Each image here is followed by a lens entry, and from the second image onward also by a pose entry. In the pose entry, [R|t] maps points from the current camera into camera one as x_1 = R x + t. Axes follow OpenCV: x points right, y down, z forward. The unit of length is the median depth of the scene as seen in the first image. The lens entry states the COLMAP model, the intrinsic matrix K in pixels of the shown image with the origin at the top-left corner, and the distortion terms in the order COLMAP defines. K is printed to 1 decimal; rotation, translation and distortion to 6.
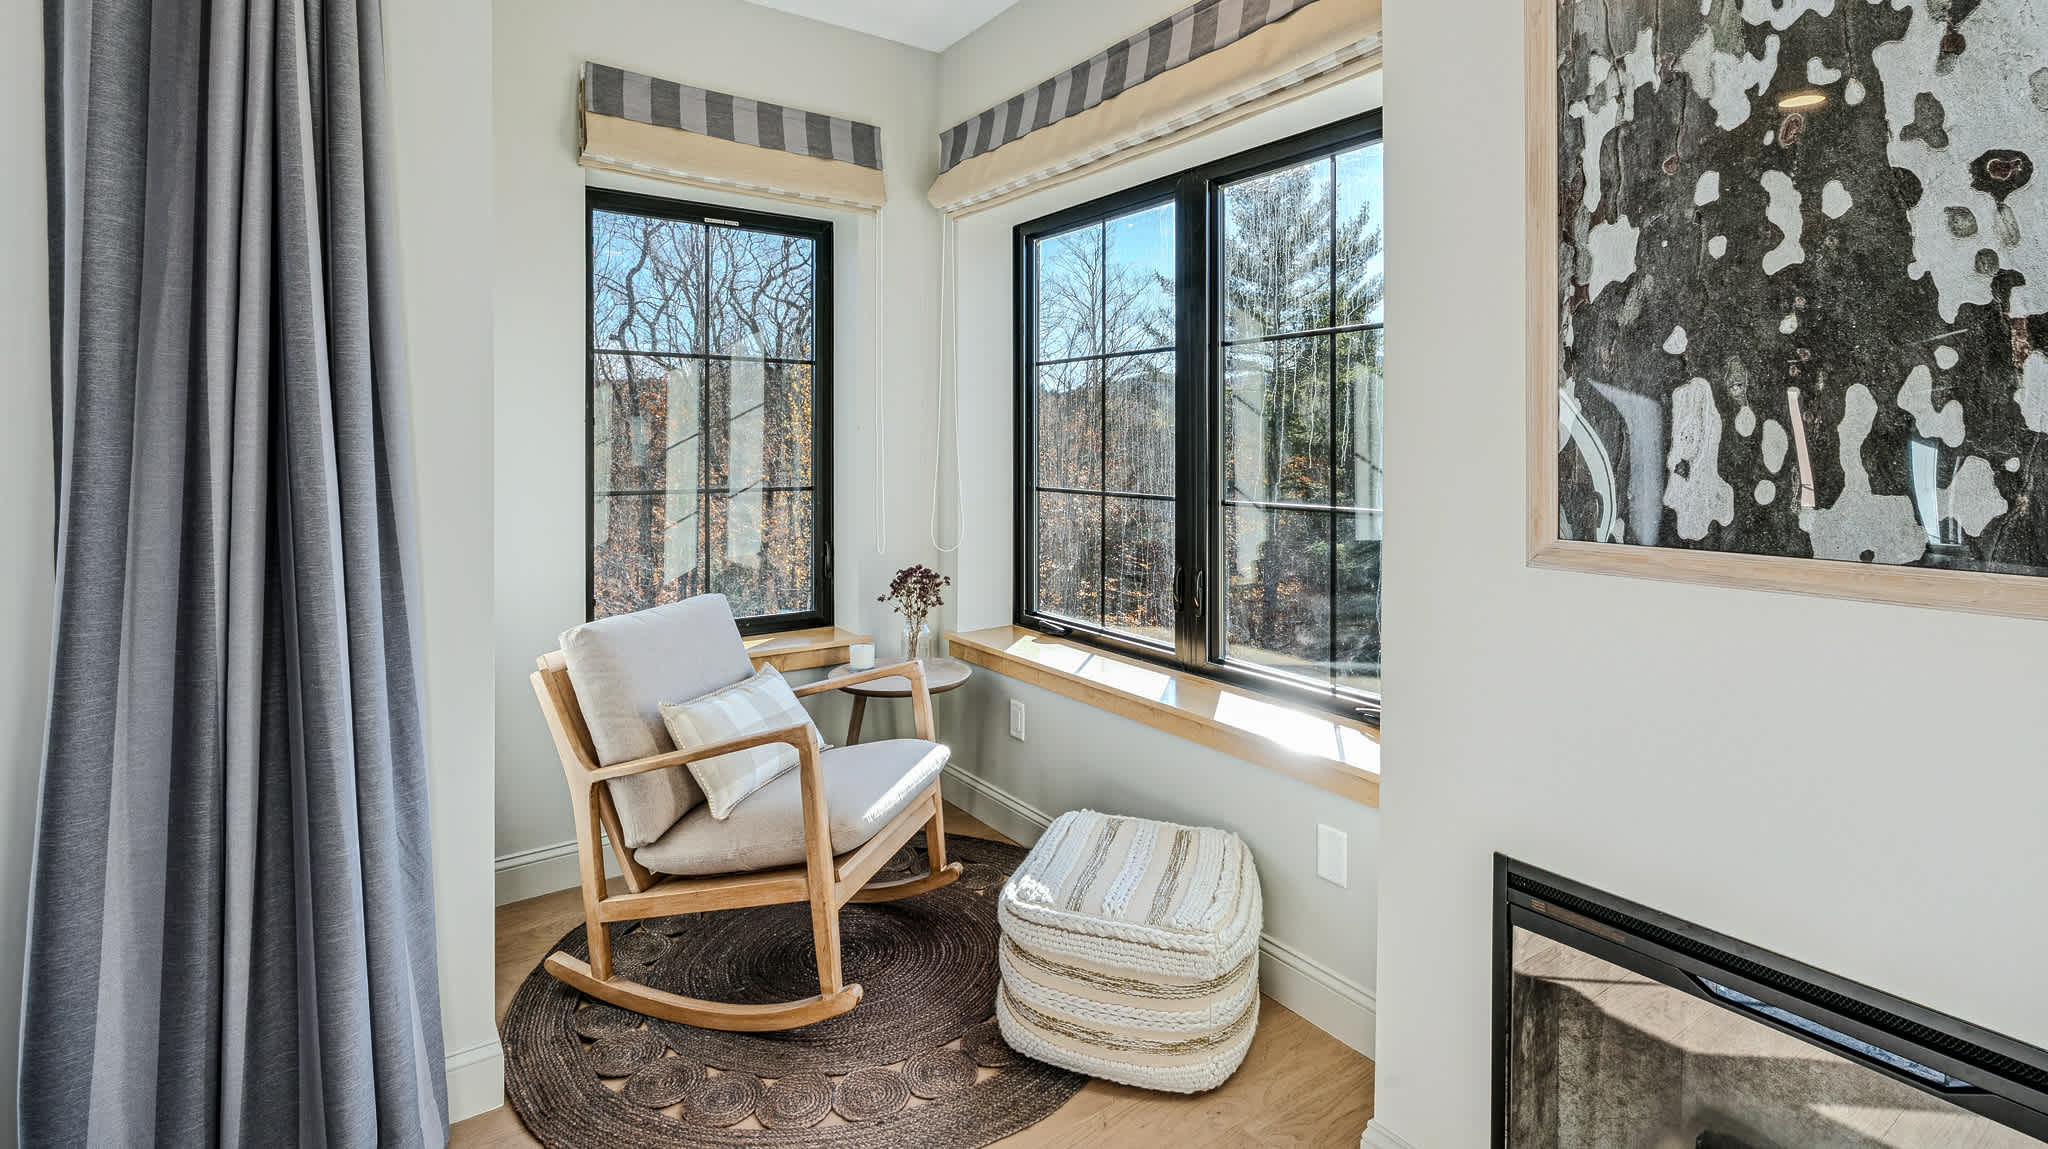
lens RADIAL K [[927.3, 0, 967.1], [0, 927.3, 444.6], [0, 0, 1]] dist [-0.005057, 0.002587]
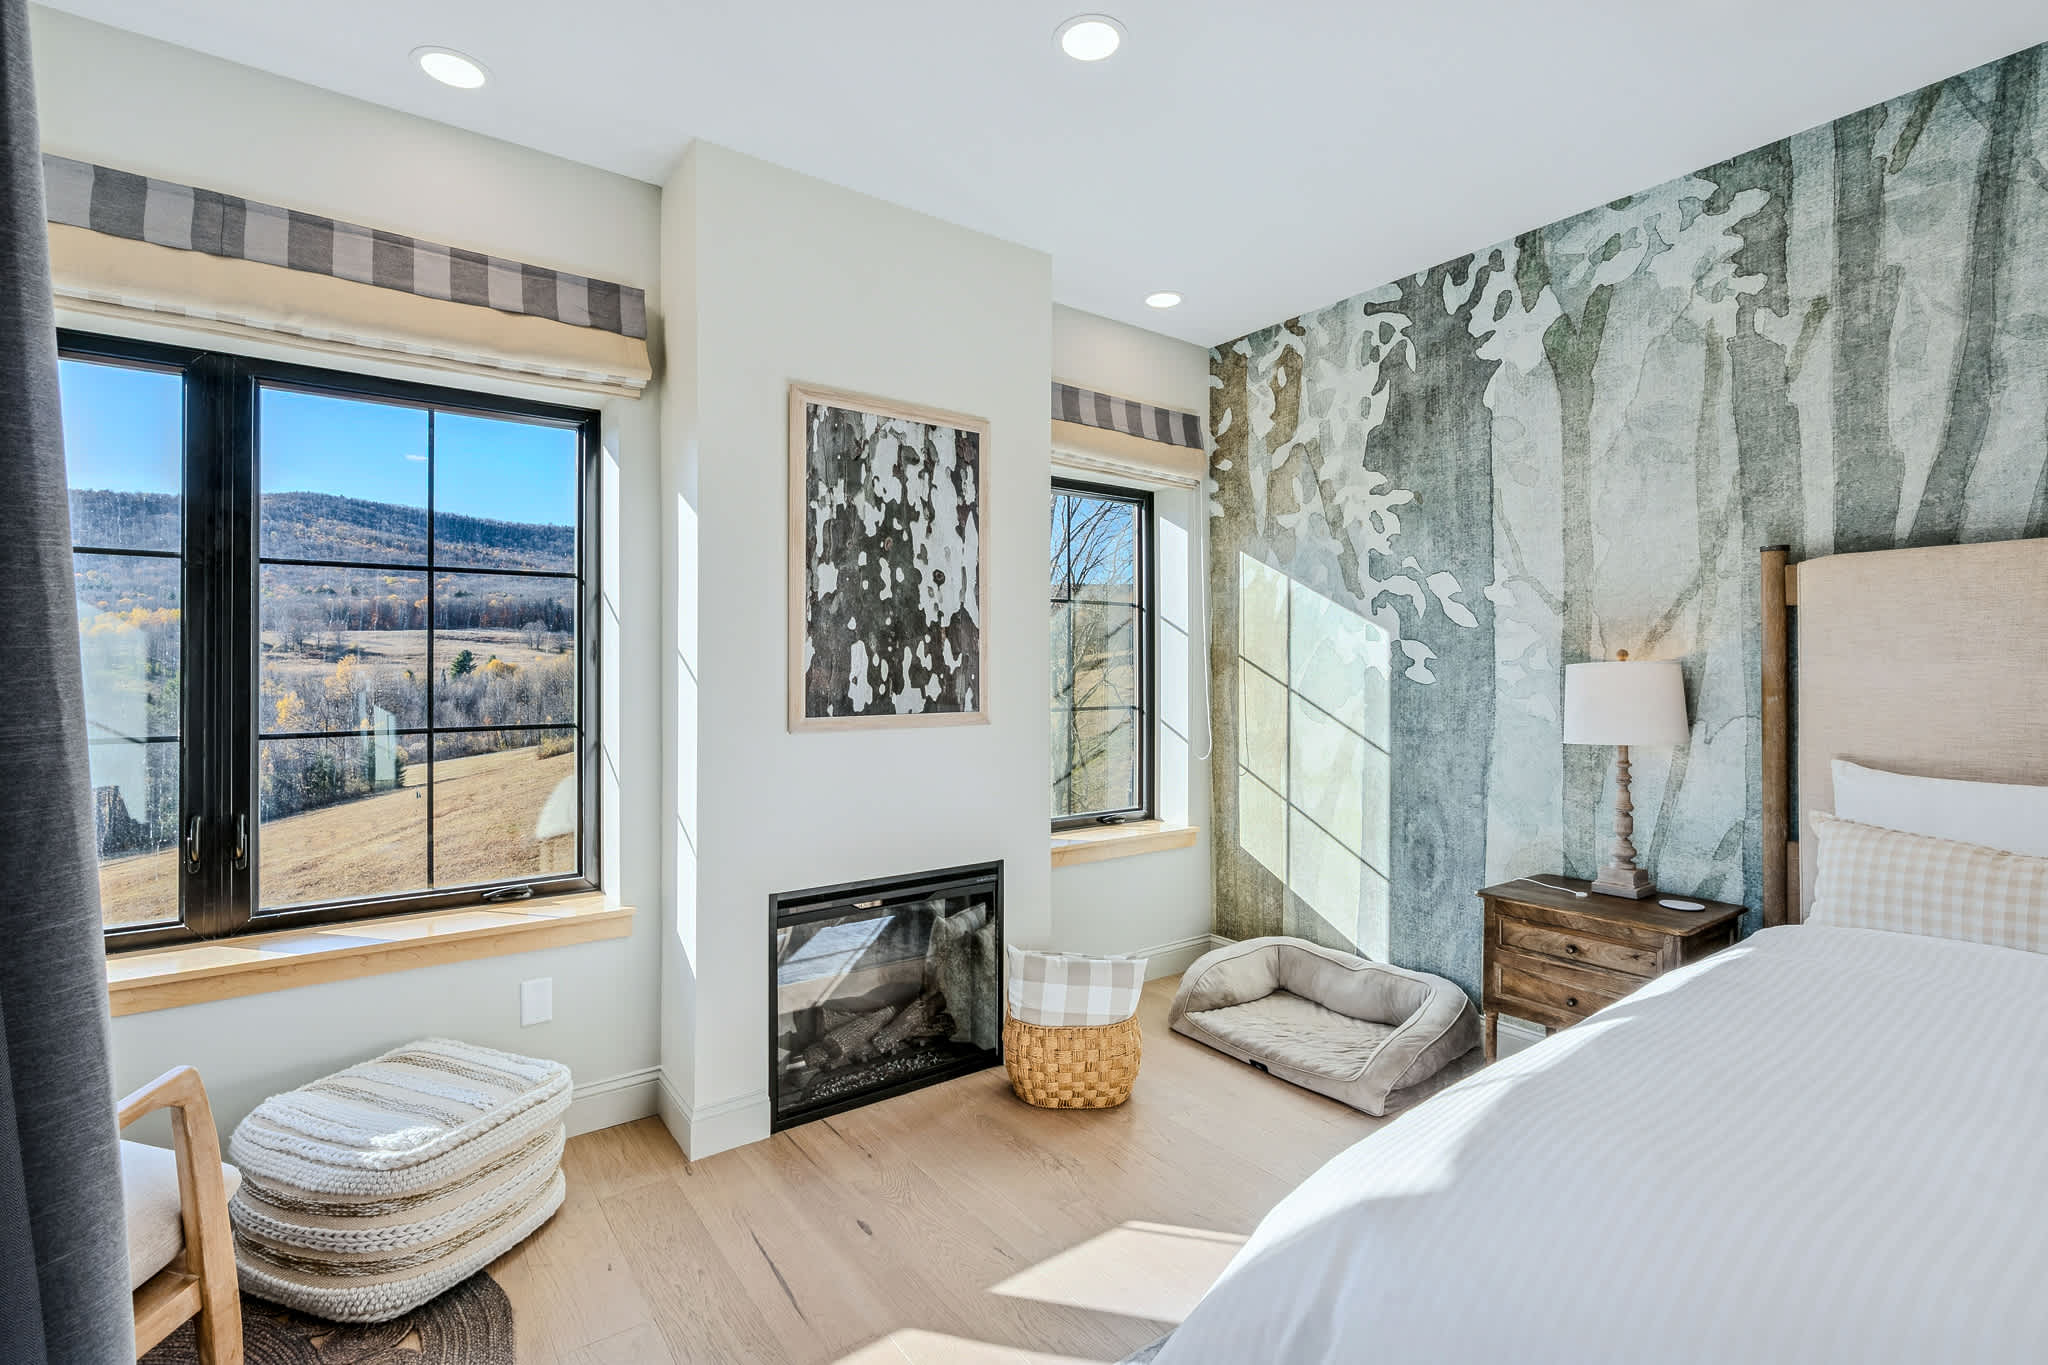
lens RADIAL K [[936.1, 0, 1031.0], [0, 936.1, 676.9], [0, 0, 1]] dist [-0.007637, 0.002152]
pose [[-0.029015, -0.004113, 0.999571, -1.618873], [0.008018, 0.999958, 0.004347, 0.011525], [-0.999547, 0.008141, -0.028981, 0.679476]]
